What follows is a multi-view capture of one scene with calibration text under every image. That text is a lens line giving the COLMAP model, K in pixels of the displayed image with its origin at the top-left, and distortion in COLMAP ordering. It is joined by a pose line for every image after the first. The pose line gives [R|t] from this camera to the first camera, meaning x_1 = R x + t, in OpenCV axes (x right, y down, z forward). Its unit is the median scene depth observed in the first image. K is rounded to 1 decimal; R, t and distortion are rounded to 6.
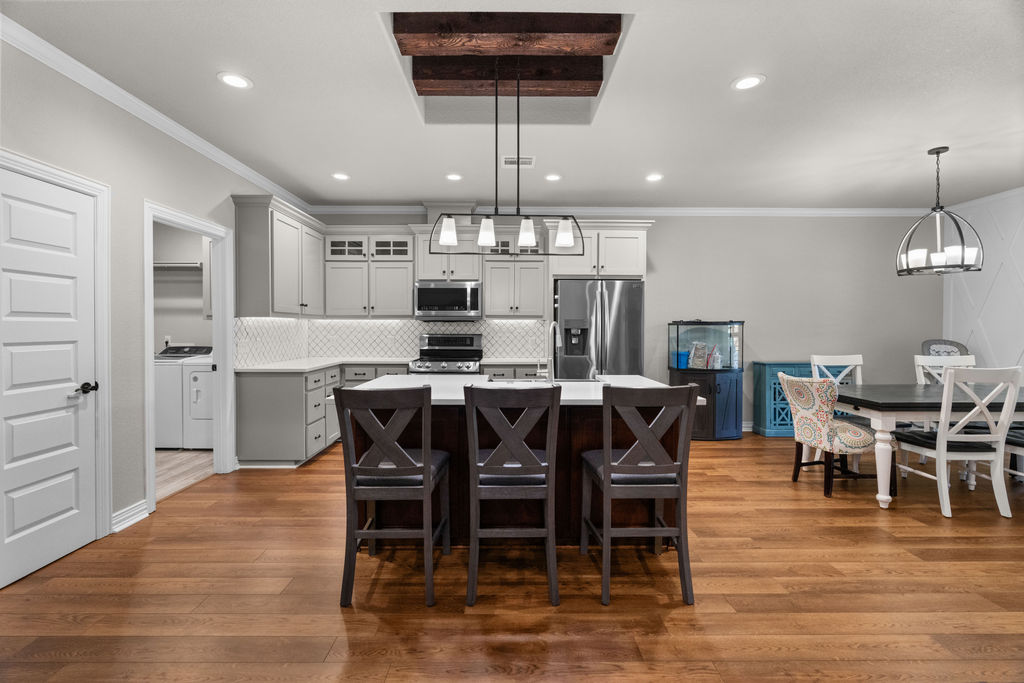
lens RADIAL K [[463.1, 0, 509.3], [0, 463.1, 335.9], [0, 0, 1]] dist [-0.007627, 0.000743]
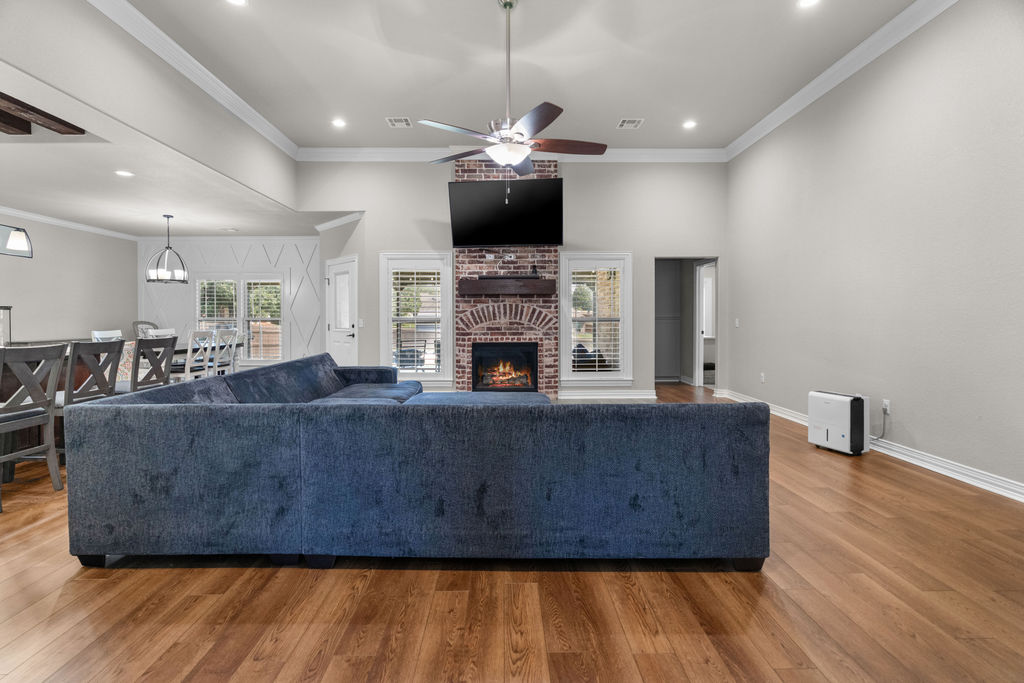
lens RADIAL K [[468.6, 0, 509.7], [0, 468.6, 321.2], [0, 0, 1]] dist [-0.010876, 0.000330]
pose [[-0.009317, -0.007756, 0.999927, -0.743132], [0.018548, 0.999797, 0.007927, 0.021344], [-0.999785, 0.018620, -0.009172, -0.268226]]
